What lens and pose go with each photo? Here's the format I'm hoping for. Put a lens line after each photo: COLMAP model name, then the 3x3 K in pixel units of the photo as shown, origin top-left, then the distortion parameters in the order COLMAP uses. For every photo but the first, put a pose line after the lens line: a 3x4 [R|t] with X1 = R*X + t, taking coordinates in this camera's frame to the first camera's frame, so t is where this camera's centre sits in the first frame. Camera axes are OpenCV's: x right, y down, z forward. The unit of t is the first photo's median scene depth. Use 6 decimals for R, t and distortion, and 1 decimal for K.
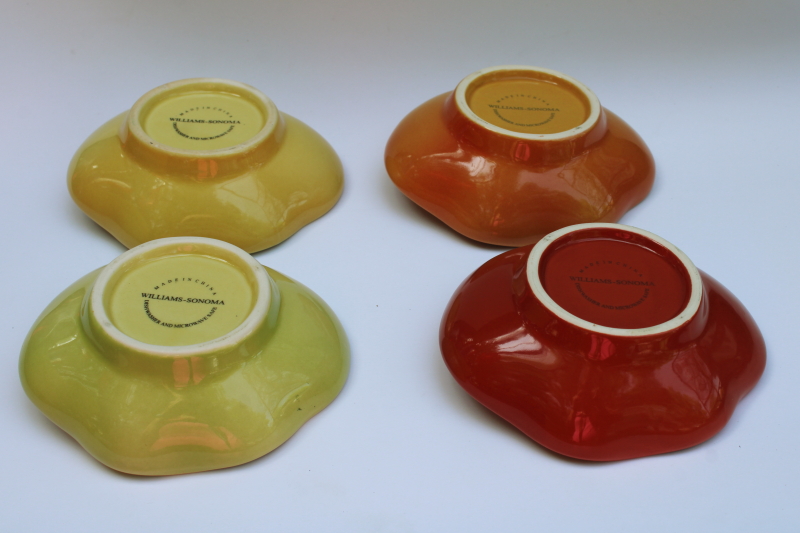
lens RADIAL K [[795.2, 0, 403.8], [0, 795.2, 268.8], [0, 0, 1]] dist [-0.063150, 0.000000]
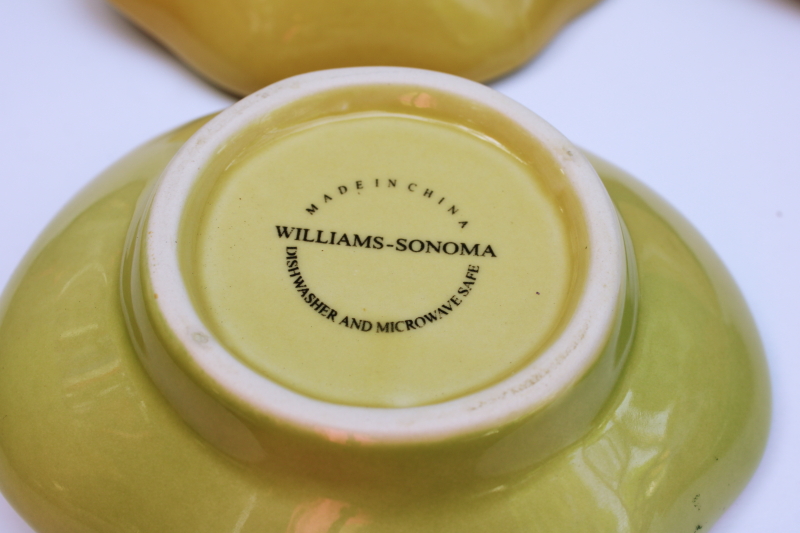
lens RADIAL K [[795.2, 0, 394.3], [0, 795.2, 267.7], [0, 0, 1]] dist [-0.063150, 0.000000]
pose [[0.997709, 0.010148, -0.066890, -0.249515], [0.006872, 0.968371, 0.249422, -0.044478], [0.067306, -0.249310, 0.966082, 0.630869]]
